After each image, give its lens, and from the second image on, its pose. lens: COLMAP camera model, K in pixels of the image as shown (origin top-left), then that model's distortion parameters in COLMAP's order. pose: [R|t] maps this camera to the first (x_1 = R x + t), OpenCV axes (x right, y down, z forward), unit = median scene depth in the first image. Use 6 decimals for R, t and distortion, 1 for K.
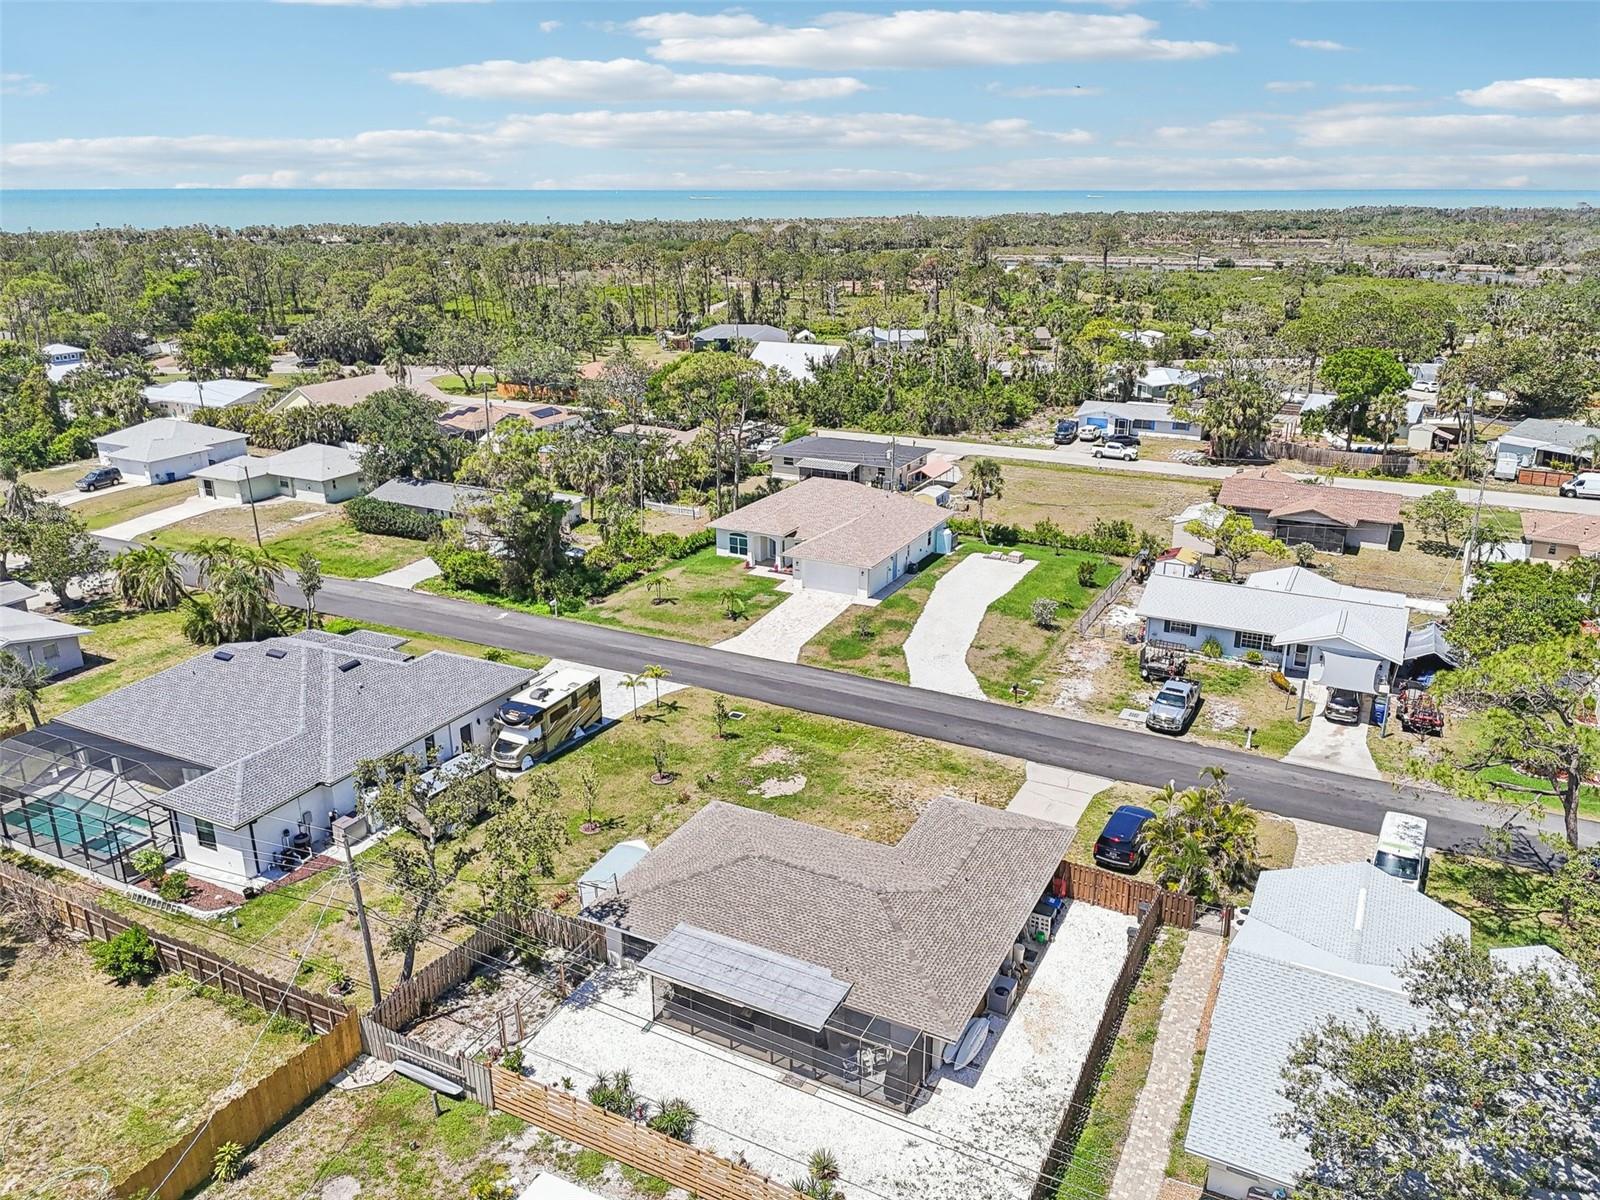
lens RADIAL K [[1187.1, 0, 800.0], [0, 1187.1, 600.0], [0, 0, 1]] dist [0.115127, -0.098464]
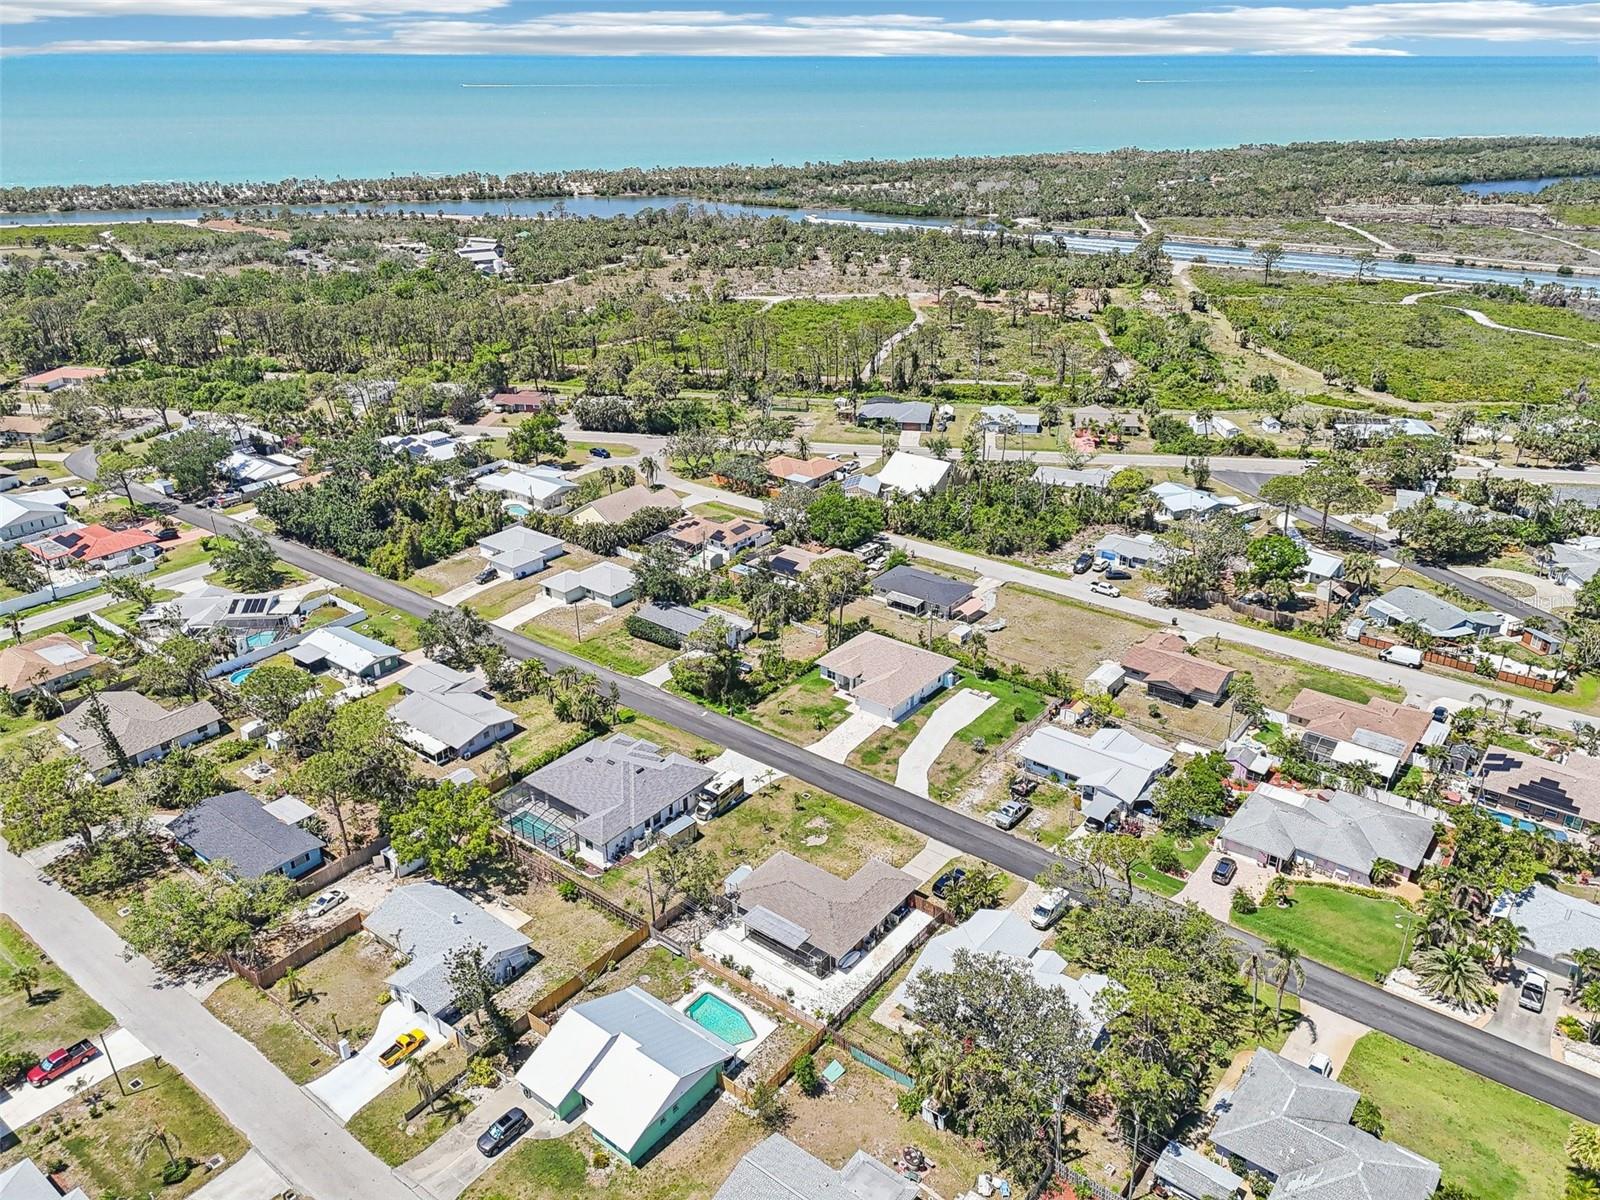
lens RADIAL K [[1152.6, 0, 800.0], [0, 1152.6, 600.0], [0, 0, 1]] dist [0.186981, -0.351169]
pose [[0.984165, 0.072576, -0.161717, 0.242419], [-0.058852, 0.994371, 0.088104, -0.428359], [0.167201, -0.077192, 0.982896, -1.004092]]
